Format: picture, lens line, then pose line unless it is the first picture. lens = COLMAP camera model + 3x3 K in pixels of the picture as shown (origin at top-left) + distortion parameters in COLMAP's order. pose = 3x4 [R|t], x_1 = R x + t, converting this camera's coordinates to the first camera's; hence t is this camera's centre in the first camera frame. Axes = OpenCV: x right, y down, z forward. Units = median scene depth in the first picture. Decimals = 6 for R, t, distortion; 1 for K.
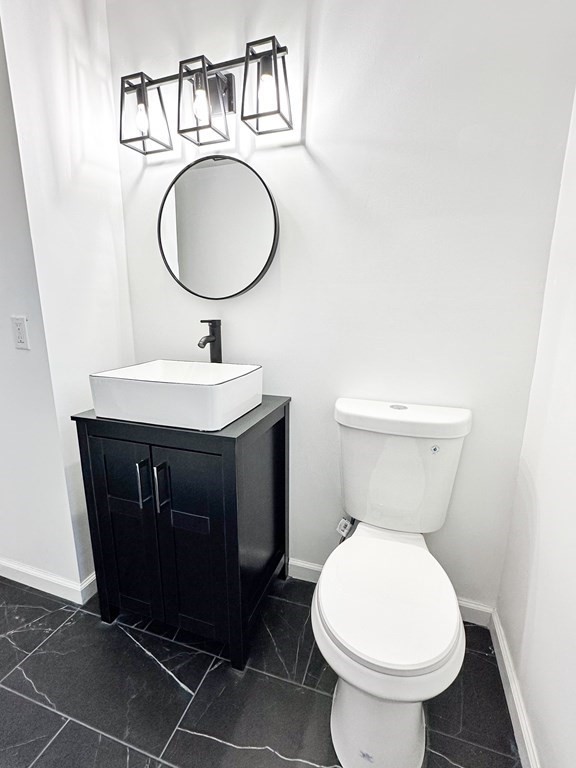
lens RADIAL K [[358.5, 0, 289.3], [0, 358.5, 379.9], [0, 0, 1]] dist [-0.001657, -0.000267]
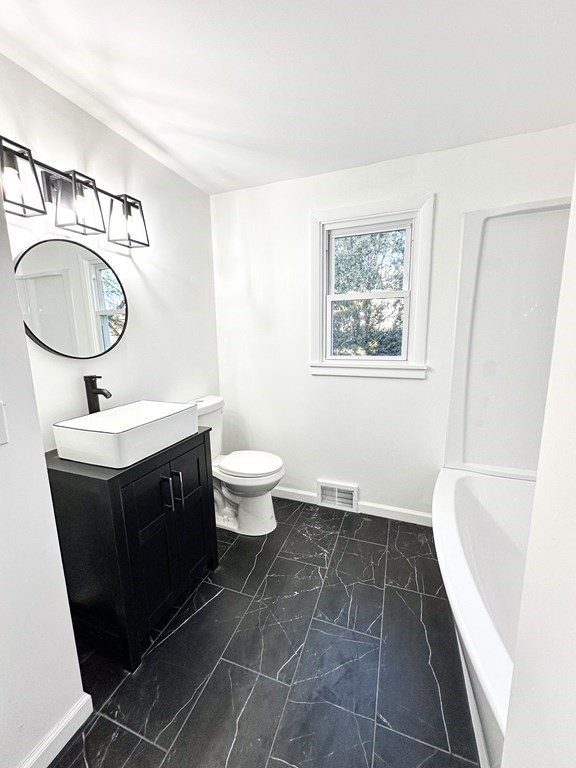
lens RADIAL K [[305.1, 0, 285.1], [0, 305.1, 386.3], [0, 0, 1]] dist [-0.000008, -0.000047]
pose [[0.048057, -0.173345, 0.983688, -1.335609], [0.229971, 0.960288, 0.157987, -0.169959], [-0.972010, 0.218627, 0.086013, 0.349553]]
